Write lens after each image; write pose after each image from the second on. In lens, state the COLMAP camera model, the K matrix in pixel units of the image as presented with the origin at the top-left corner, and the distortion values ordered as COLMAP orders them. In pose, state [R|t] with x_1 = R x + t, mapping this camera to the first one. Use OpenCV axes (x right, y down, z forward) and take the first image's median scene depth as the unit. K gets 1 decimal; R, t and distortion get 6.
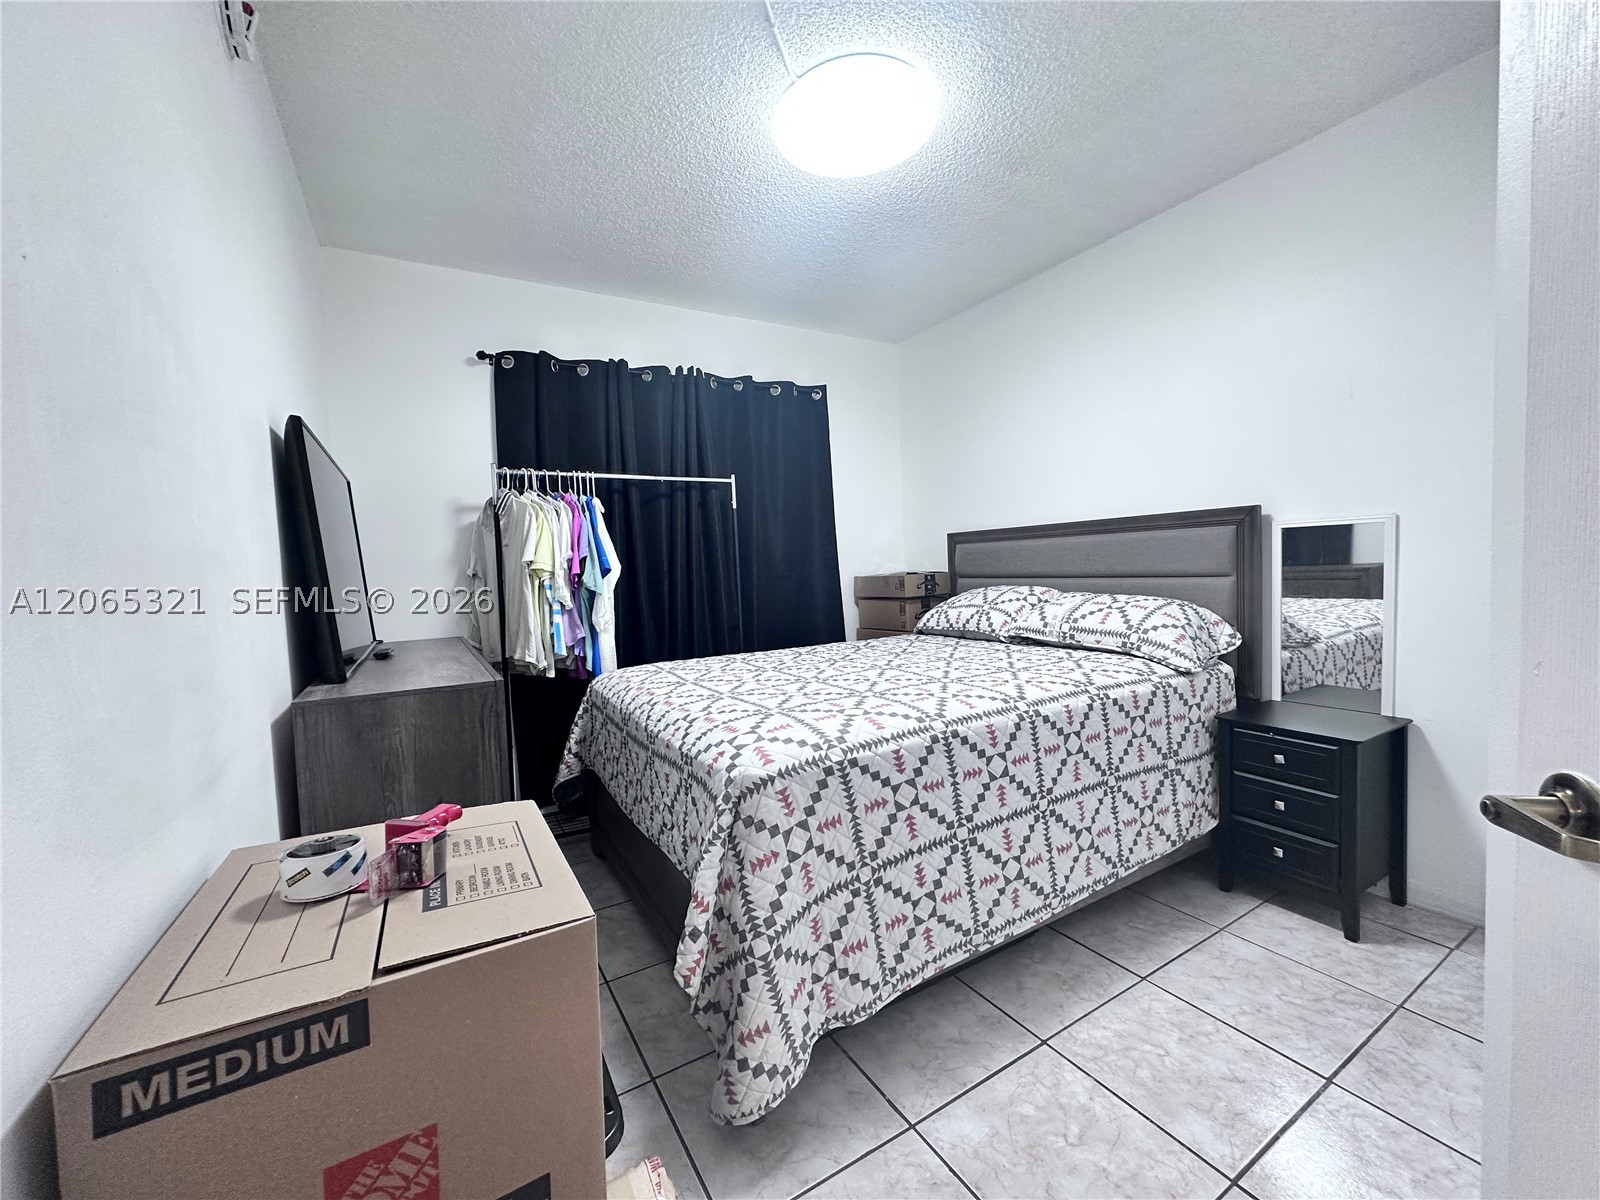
lens RADIAL K [[636.1, 0, 797.7], [0, 636.1, 600.9], [0, 0, 1]] dist [-0.003007, 0.000892]
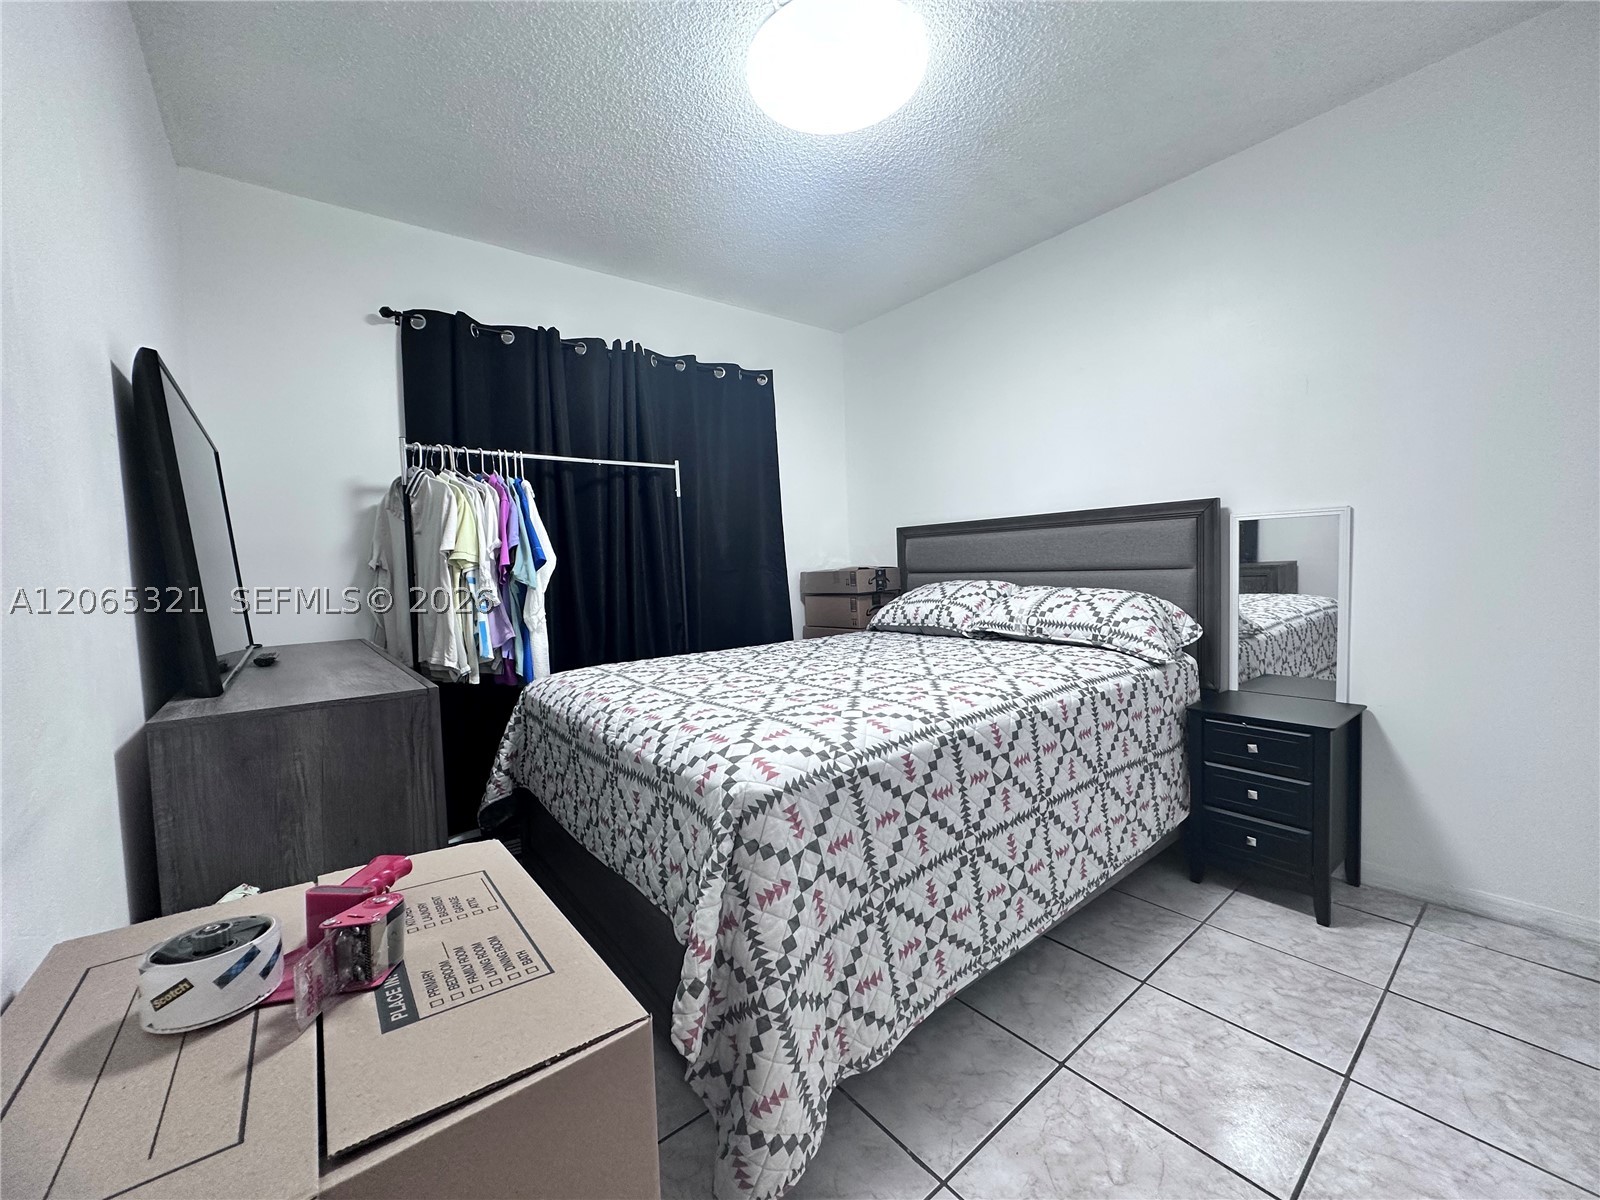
lens RADIAL K [[636.1, 0, 797.4], [0, 636.1, 600.6], [0, 0, 1]] dist [-0.003007, 0.000892]
pose [[0.990710, -0.004963, 0.135900, -0.093797], [0.005397, 0.999981, -0.002826, 0.014421], [-0.135884, 0.003533, 0.990719, 0.105072]]
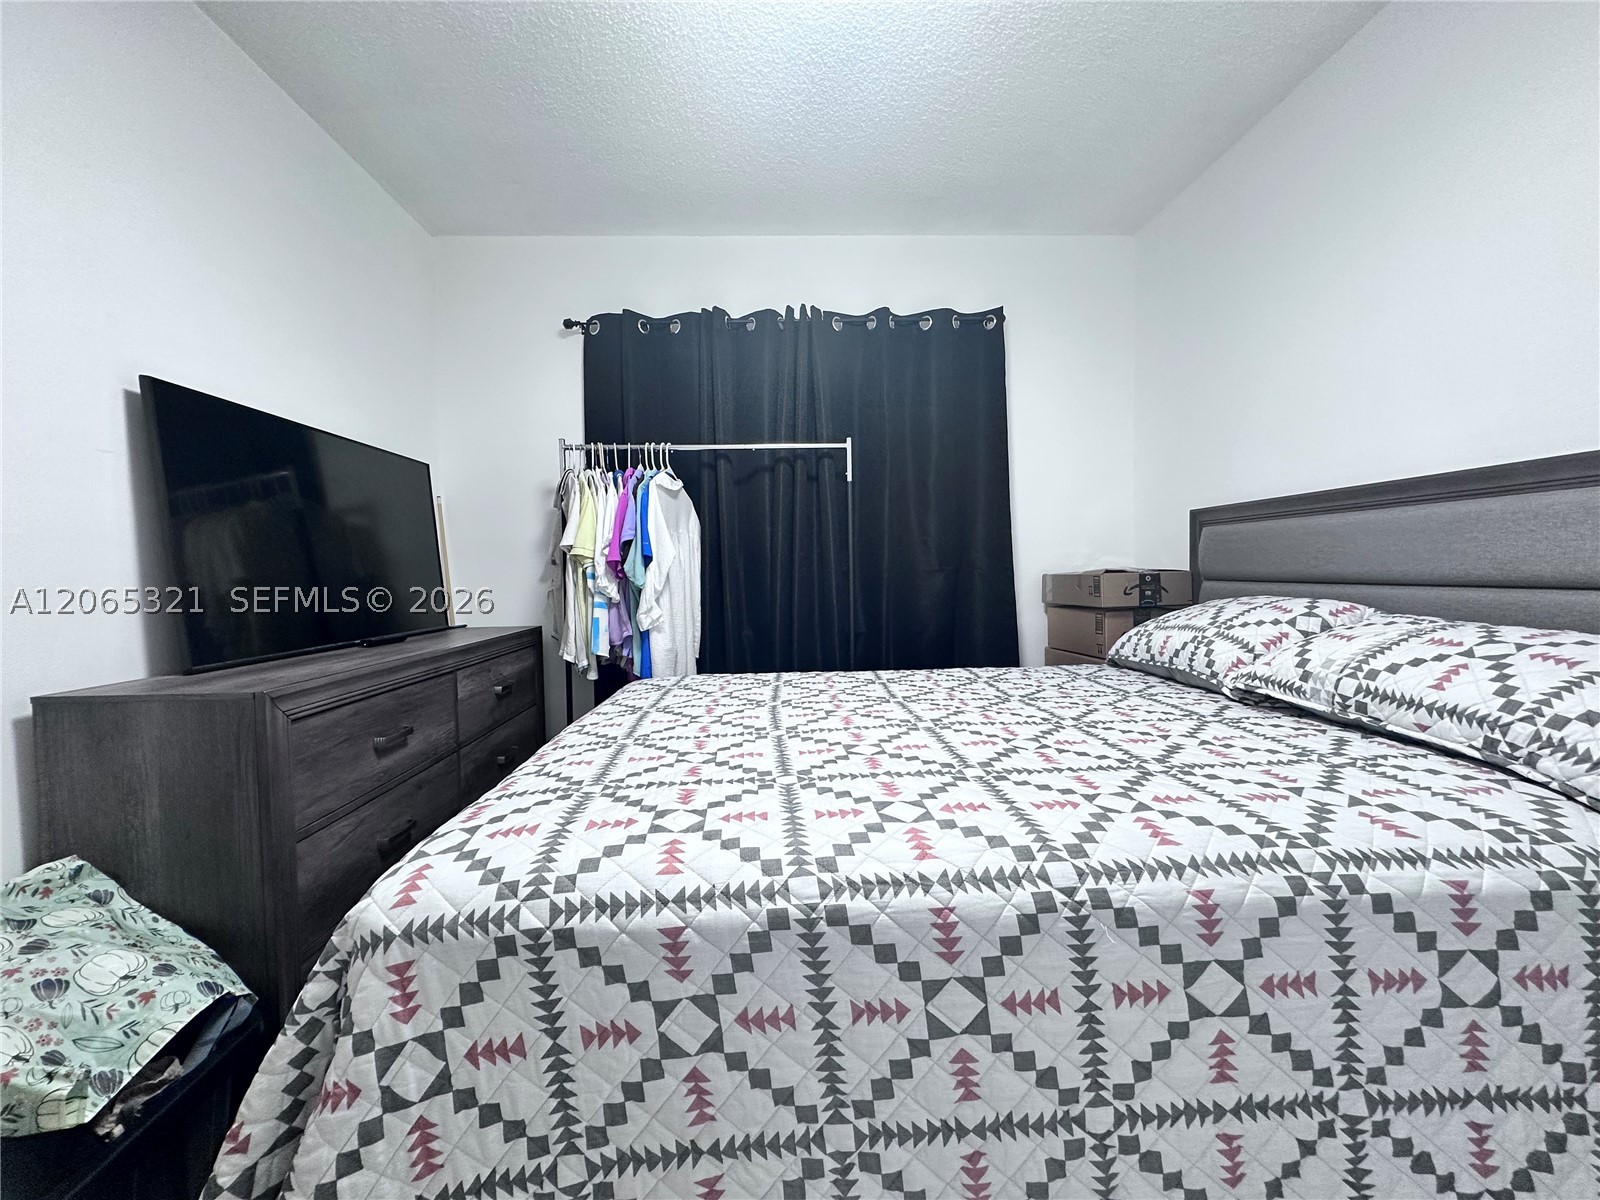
lens RADIAL K [[636.1, 0, 798.1], [0, 636.1, 600.8], [0, 0, 1]] dist [-0.003007, 0.000892]
pose [[0.884978, 0.044797, -0.463473, 0.358742], [-0.041276, 0.998990, 0.017743, -0.020262], [0.463800, 0.003428, 0.885933, 0.492092]]
